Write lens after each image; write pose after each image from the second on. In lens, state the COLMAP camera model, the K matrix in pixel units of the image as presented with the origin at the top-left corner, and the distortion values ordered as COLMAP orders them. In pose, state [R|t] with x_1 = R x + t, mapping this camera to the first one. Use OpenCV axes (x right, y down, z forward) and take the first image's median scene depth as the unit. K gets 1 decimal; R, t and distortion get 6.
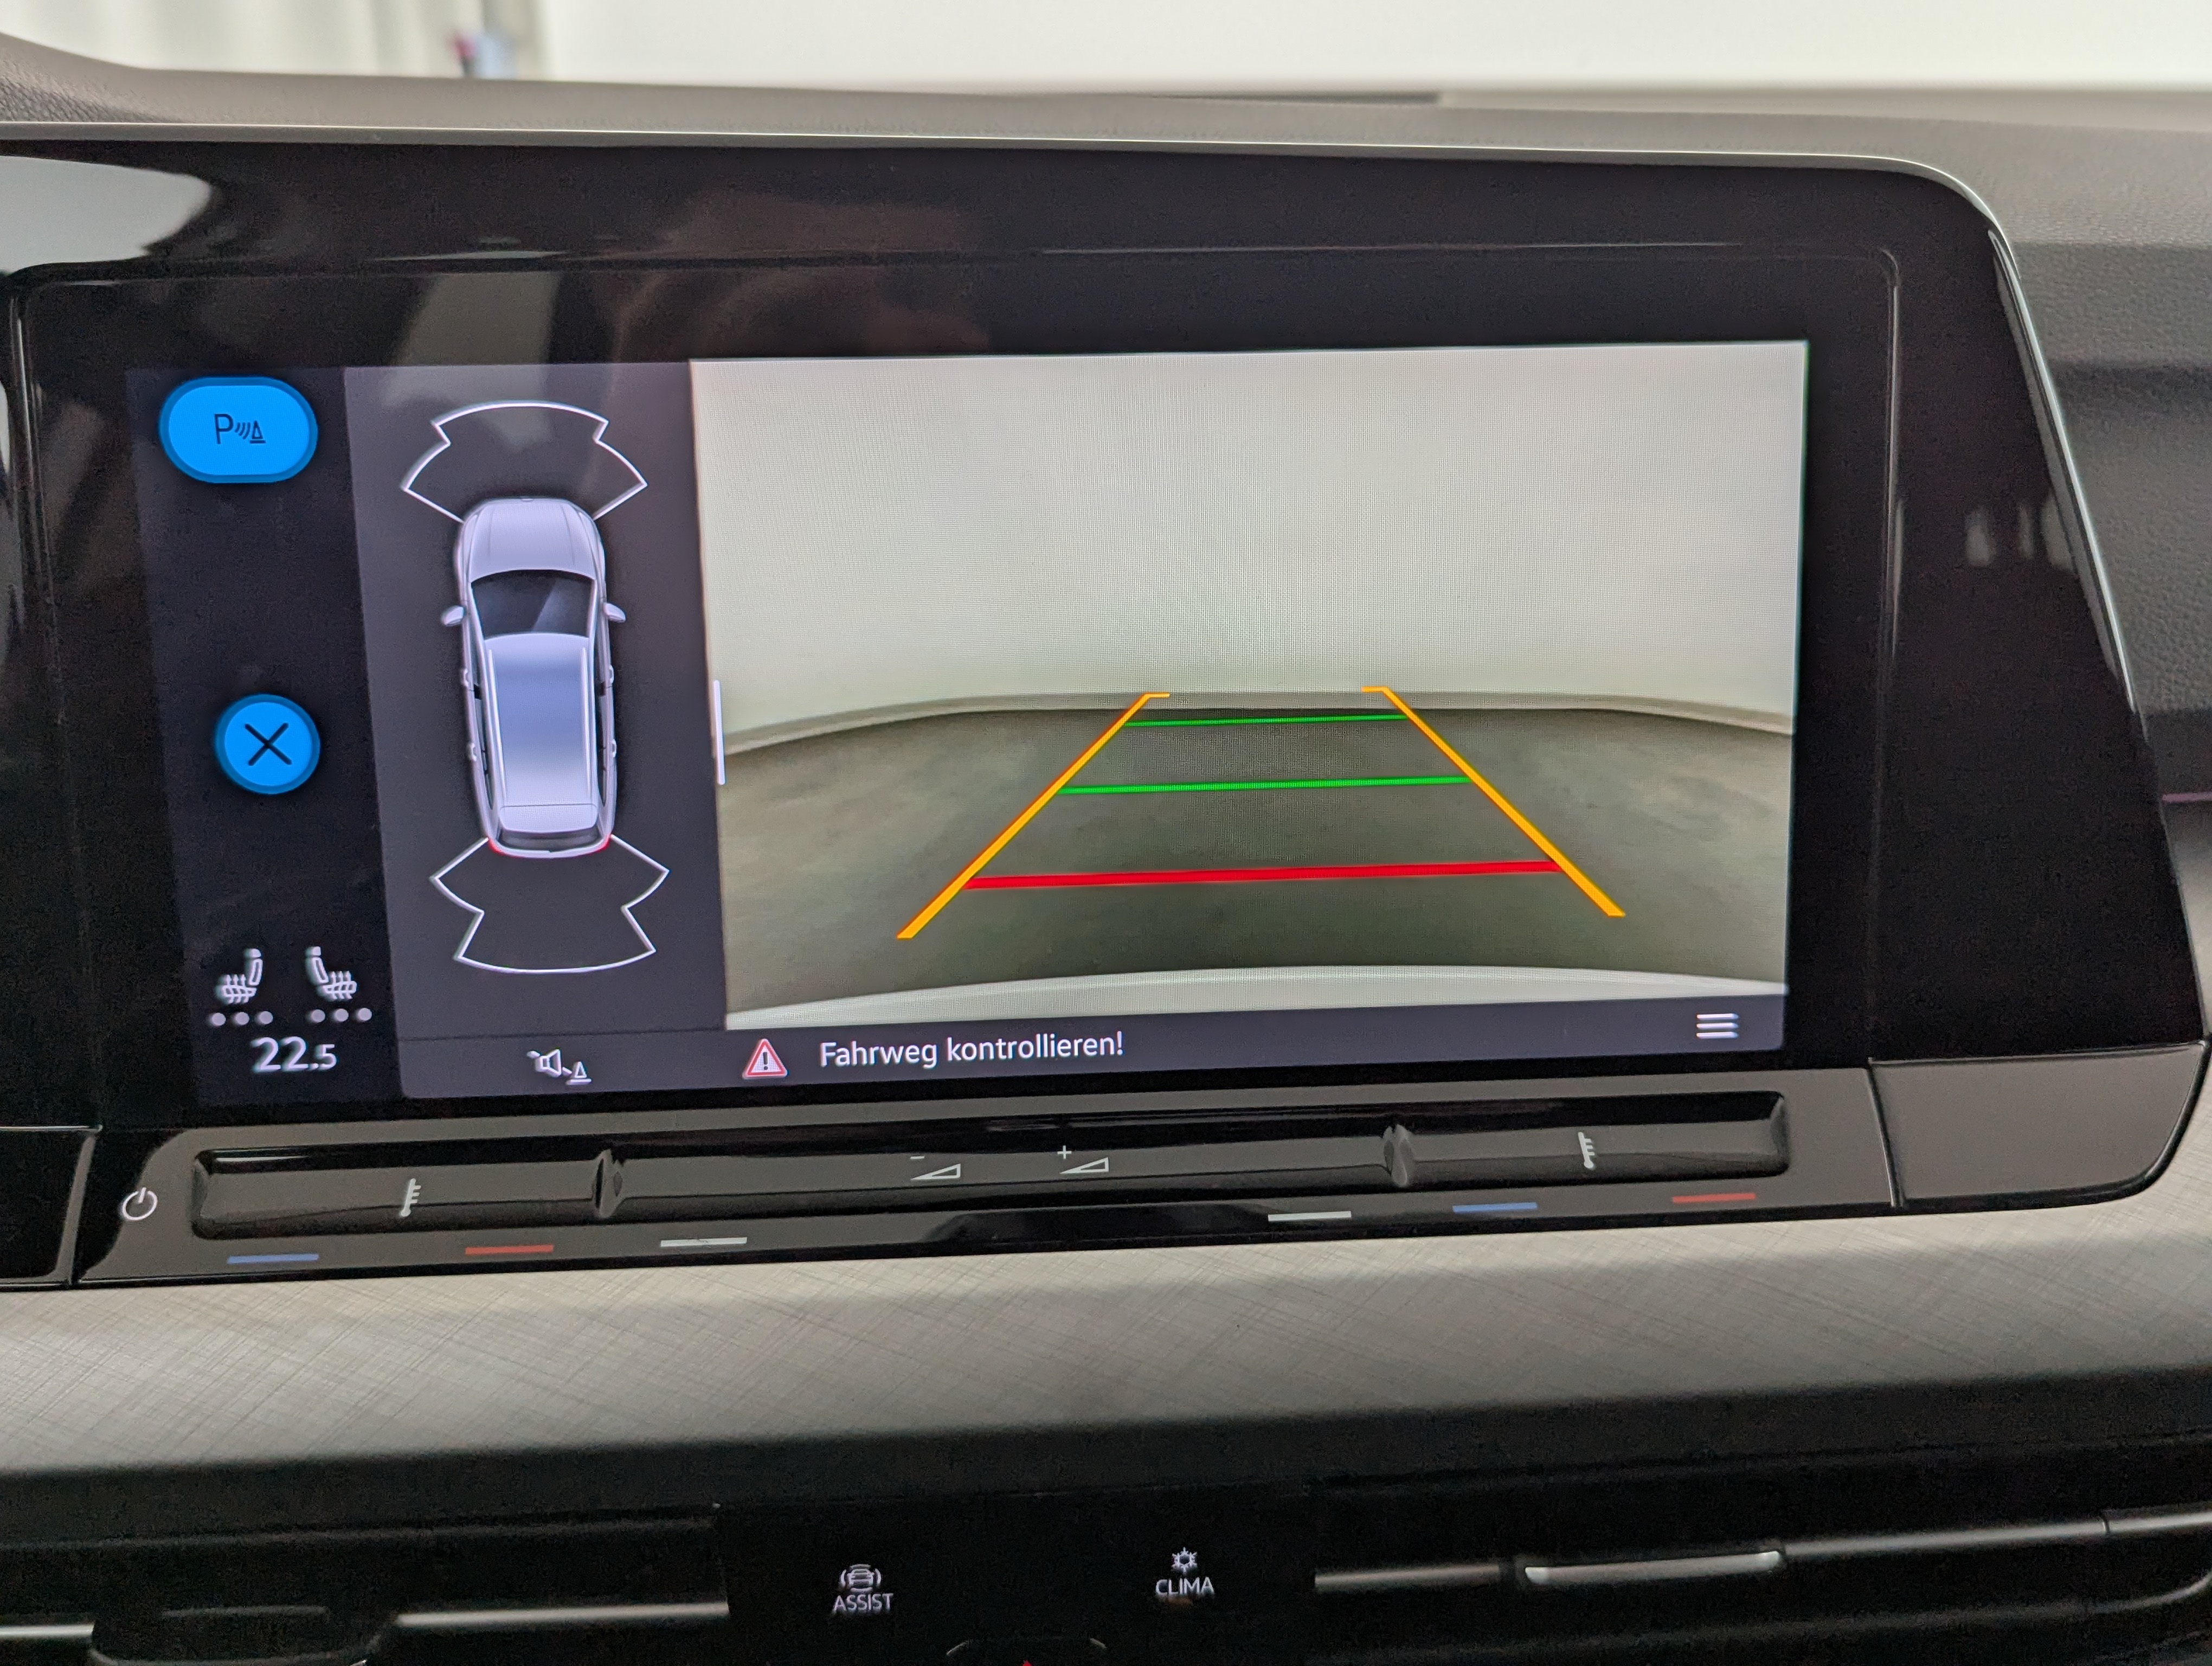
lens RADIAL K [[2037.6, 0, 1110.7], [0, 2037.6, 836.4], [0, 0, 1]] dist [0.043808, 0.000000]
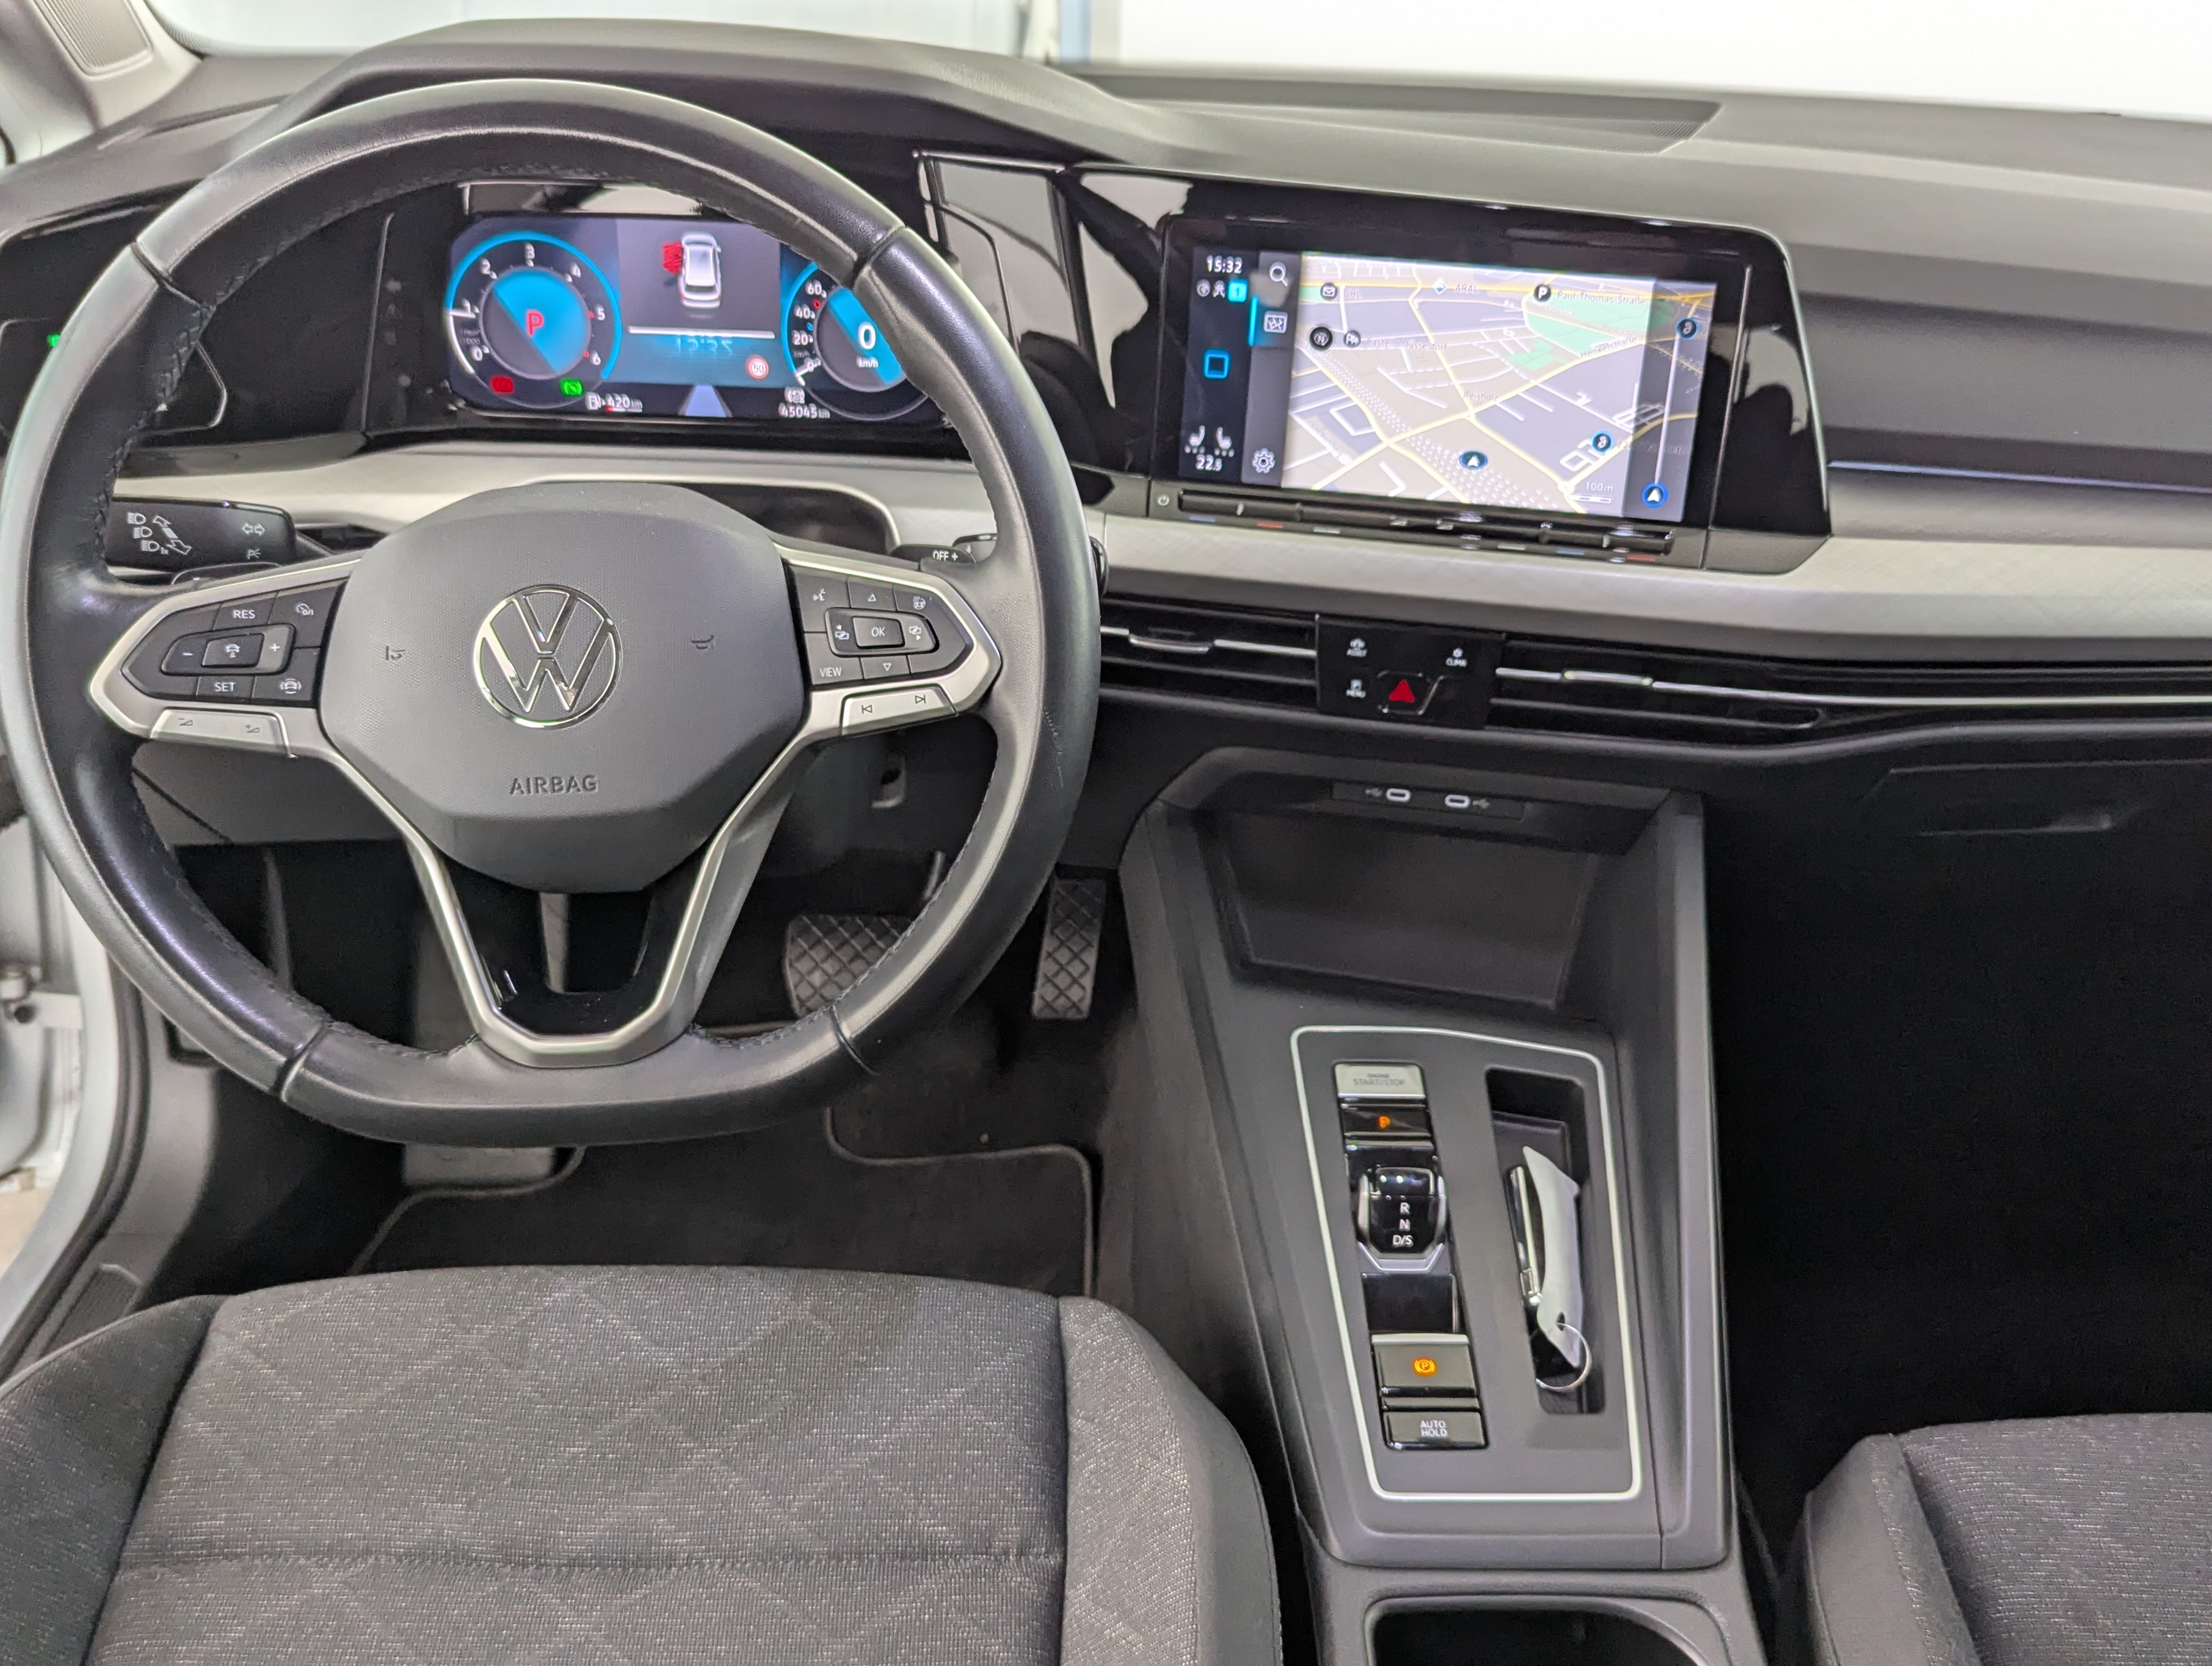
lens RADIAL K [[2037.6, 0, 1170.4], [0, 2037.6, 834.0], [0, 0, 1]] dist [0.043808, 0.000000]
pose [[0.973327, 0.147731, -0.175528, 0.201800], [-0.127948, 0.984594, 0.119181, 0.310140], [0.190431, -0.093544, 0.977234, -2.253248]]
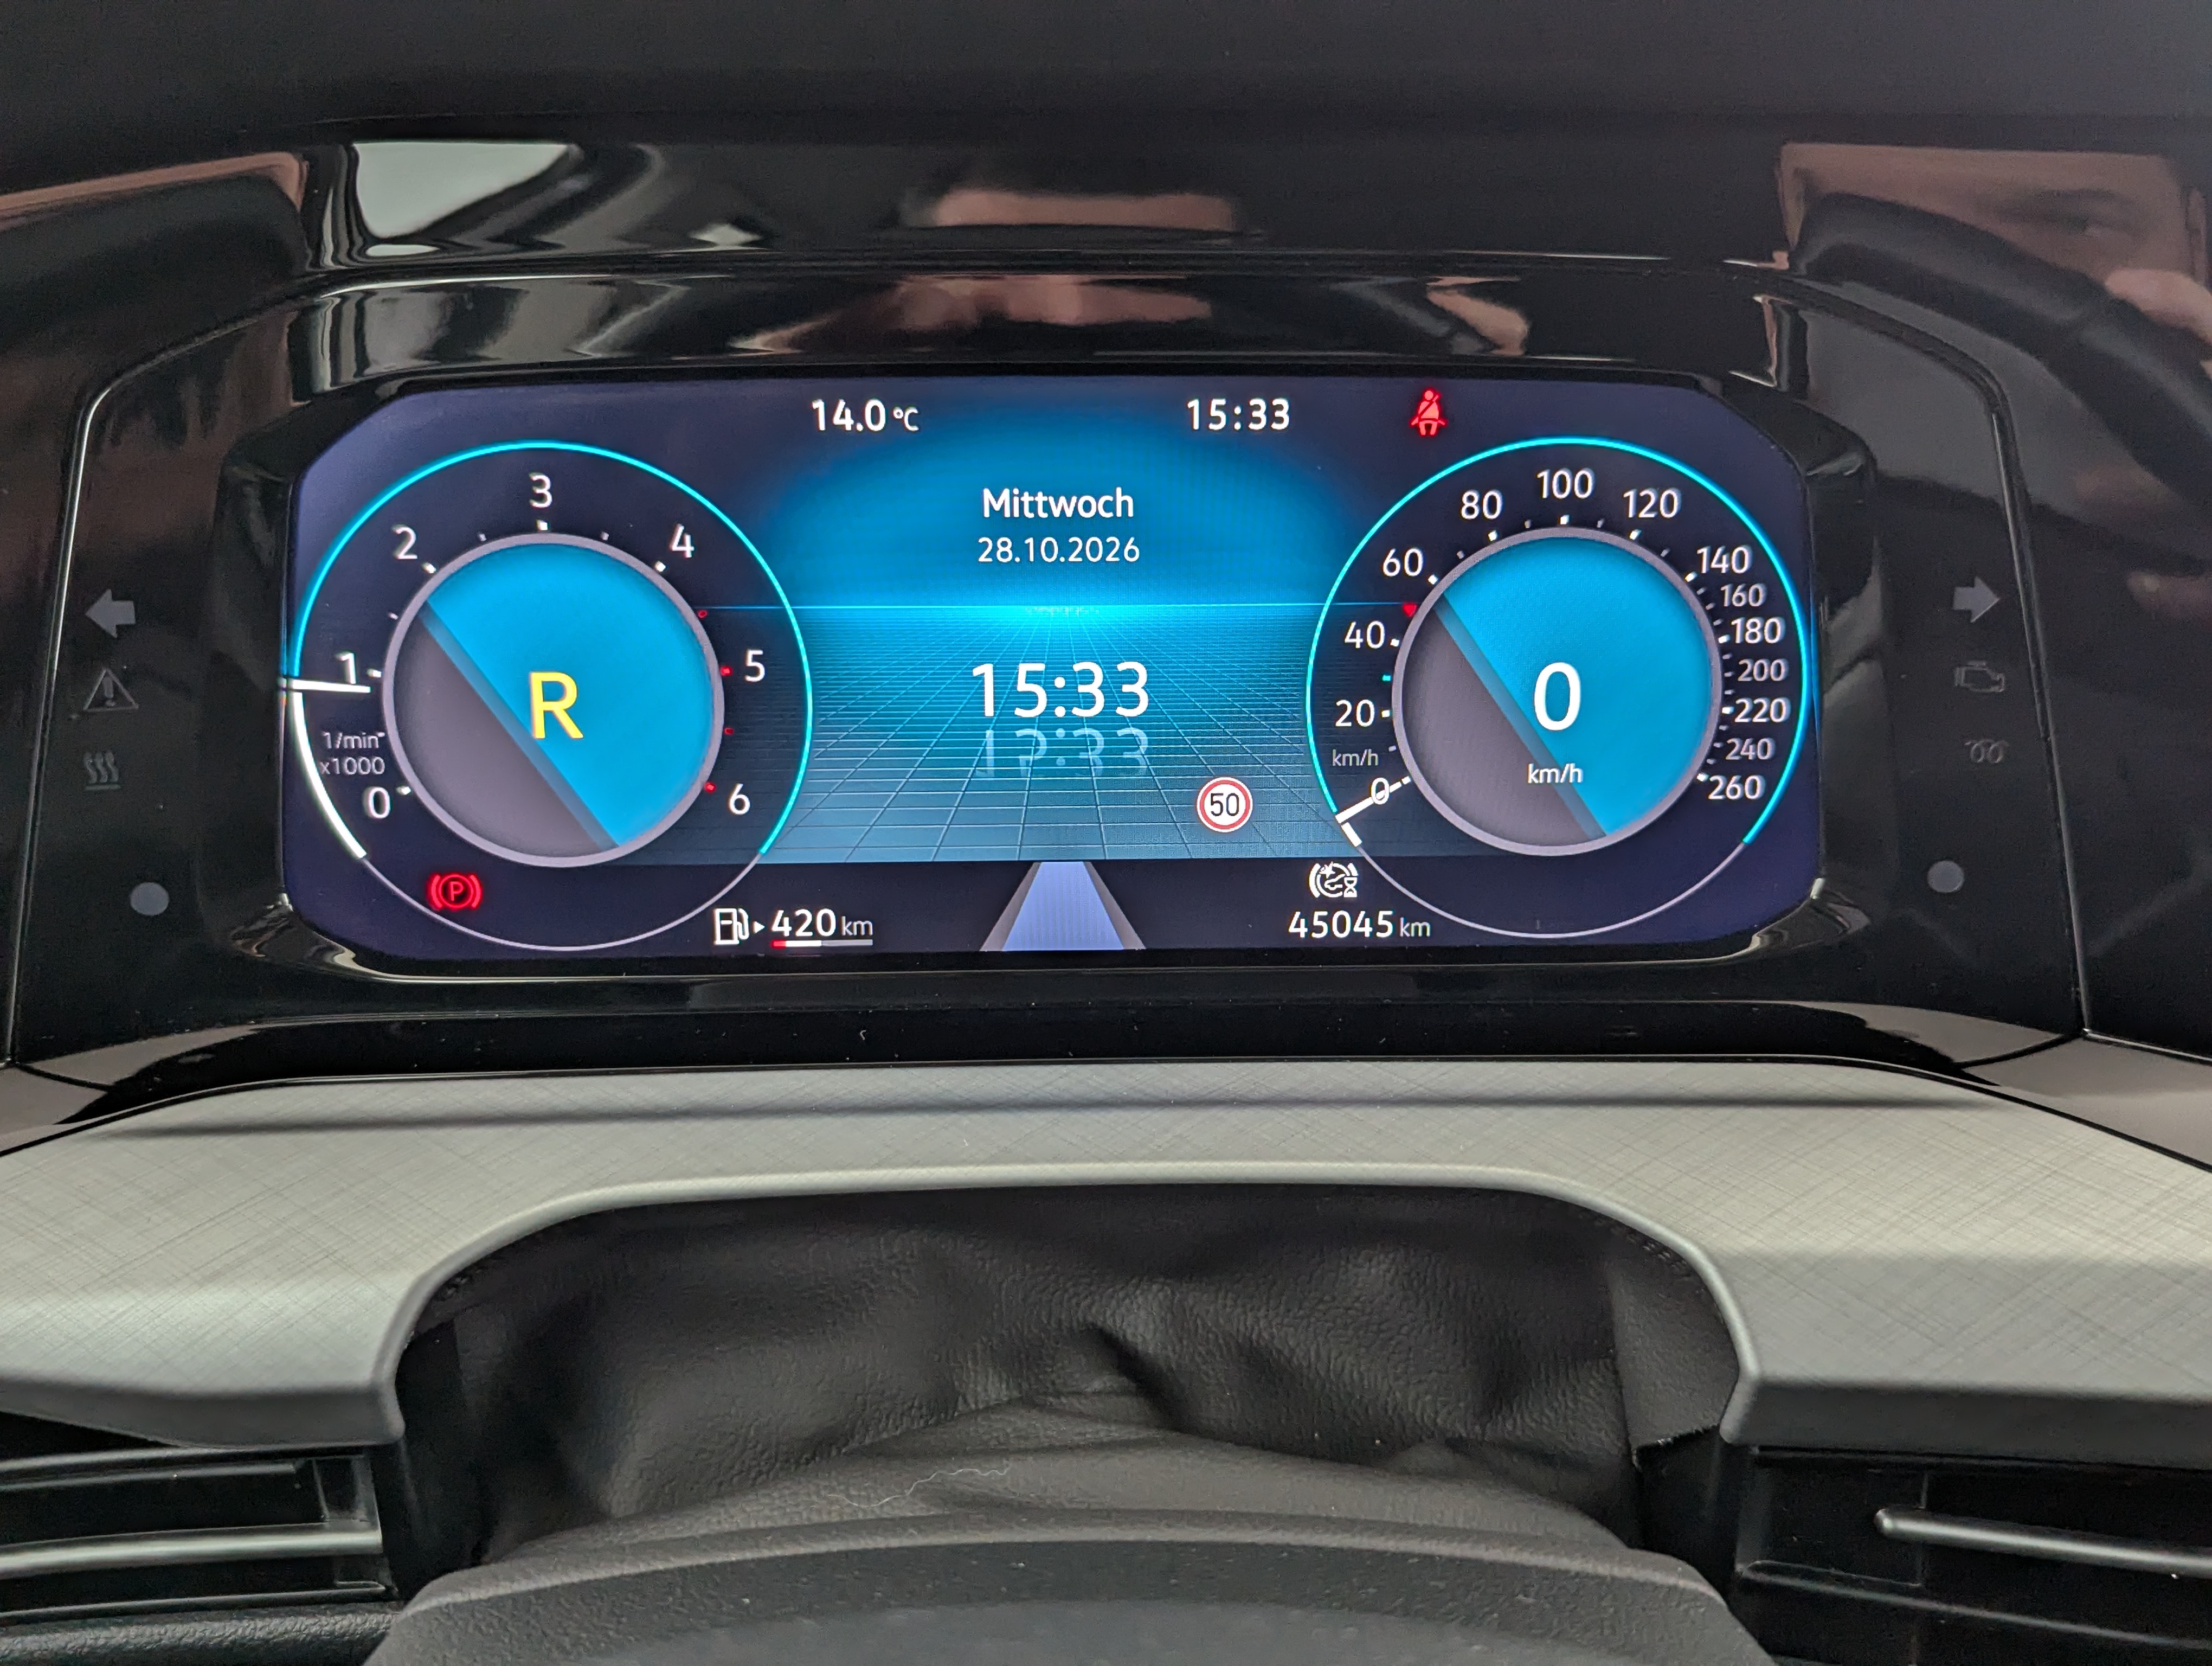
lens RADIAL K [[2037.6, 0, 1107.7], [0, 2037.6, 826.1], [0, 0, 1]] dist [0.043808, 0.000000]
pose [[0.976003, 0.083125, -0.201266, -0.985702], [-0.087657, 0.996057, -0.013696, 0.078900], [0.199333, 0.031010, 0.979441, -0.144029]]
